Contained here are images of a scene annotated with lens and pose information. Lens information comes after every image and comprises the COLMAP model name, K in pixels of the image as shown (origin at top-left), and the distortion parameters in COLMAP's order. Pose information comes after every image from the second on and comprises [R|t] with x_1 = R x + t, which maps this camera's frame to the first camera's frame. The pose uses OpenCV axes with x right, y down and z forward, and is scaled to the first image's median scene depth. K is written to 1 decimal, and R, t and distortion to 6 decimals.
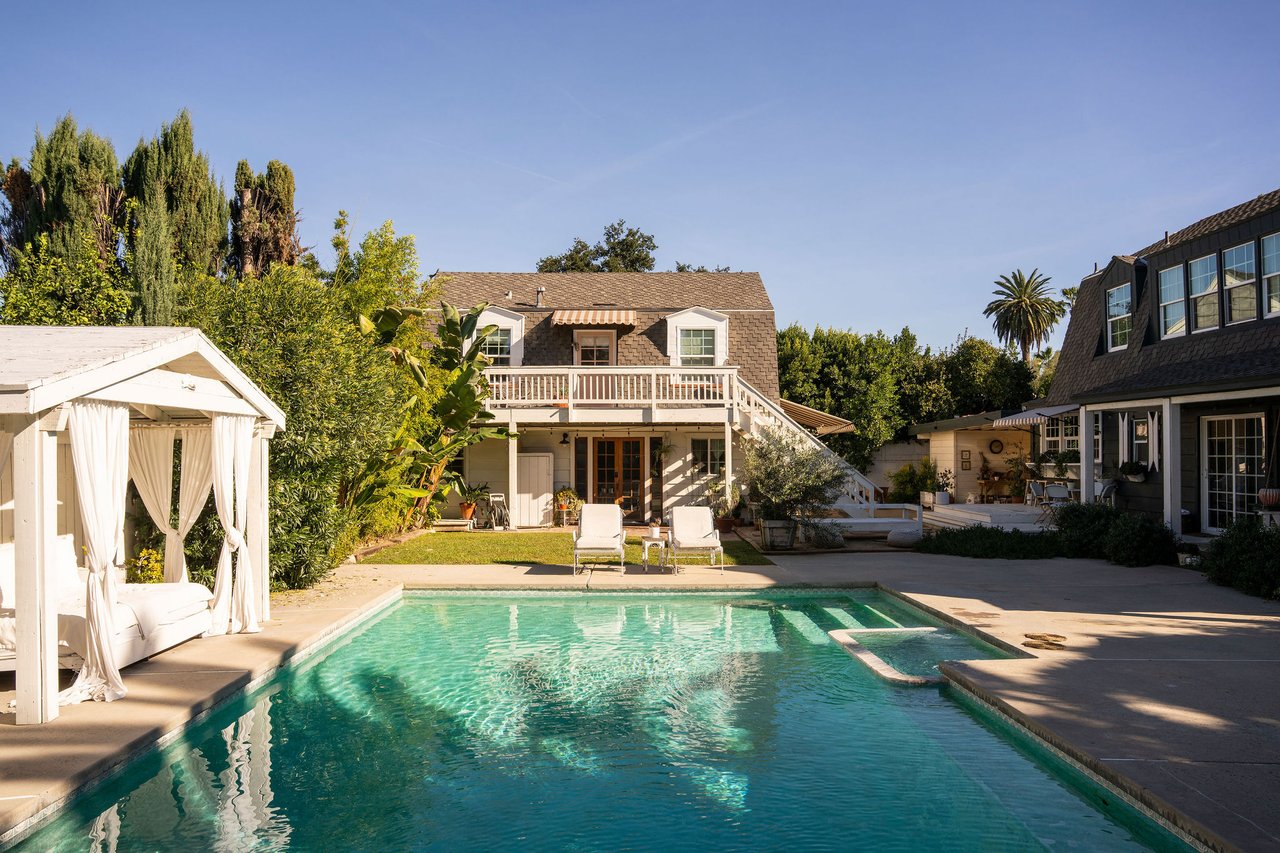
lens RADIAL K [[1050.6, 0, 640.0], [0, 1050.6, 426.5], [0, 0, 1]] dist [-0.110646, 0.006781]
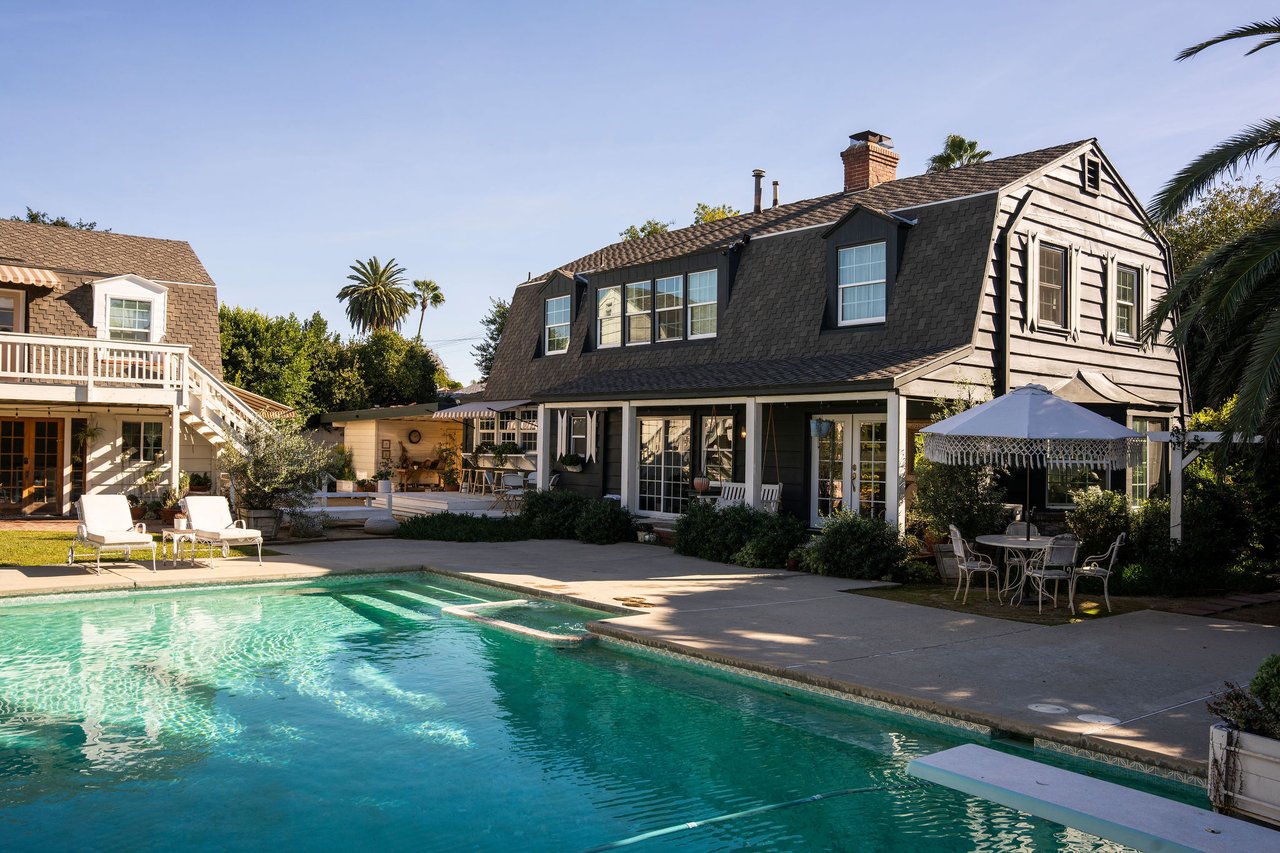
lens RADIAL K [[1112.1, 0, 640.0], [0, 1112.1, 426.5], [0, 0, 1]] dist [-0.004823, 0.008705]
pose [[0.794201, 0.025756, 0.607109, -0.176433], [-0.035087, 0.999378, 0.003503, -0.002741], [-0.606641, -0.024084, 0.794611, -0.022549]]
